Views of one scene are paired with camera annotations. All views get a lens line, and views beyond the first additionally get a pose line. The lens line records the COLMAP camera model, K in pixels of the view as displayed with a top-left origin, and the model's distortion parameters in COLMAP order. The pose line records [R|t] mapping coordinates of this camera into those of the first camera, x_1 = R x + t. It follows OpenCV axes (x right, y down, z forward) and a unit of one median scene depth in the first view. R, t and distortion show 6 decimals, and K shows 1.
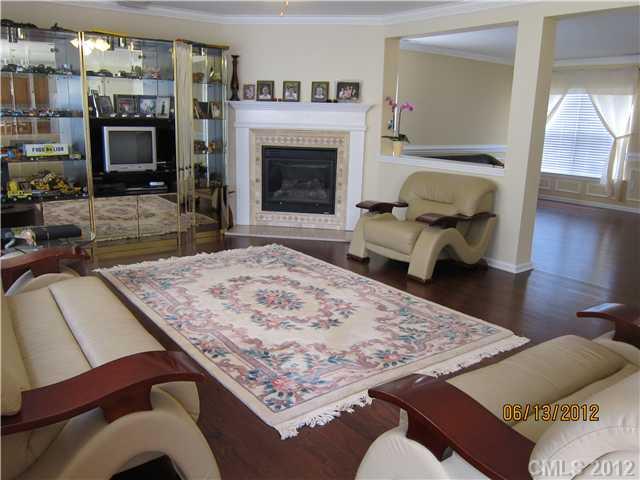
lens RADIAL K [[556.1, 0, 320.0], [0, 556.1, 240.0], [0, 0, 1]] dist [-0.005581, -0.005707]
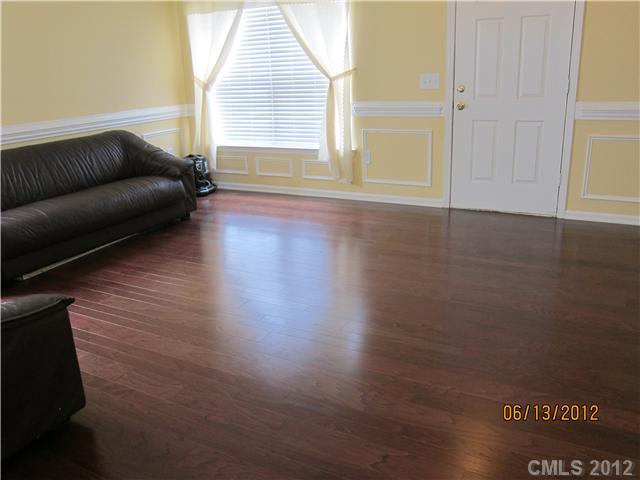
lens RADIAL K [[556.1, 0, 320.0], [0, 556.1, 240.0], [0, 0, 1]] dist [-0.005581, -0.005707]
pose [[0.898447, -0.179285, 0.400812, 0.263319], [0.157267, 0.983674, 0.087478, -0.071082], [-0.409952, -0.015560, 0.911975, 0.478858]]
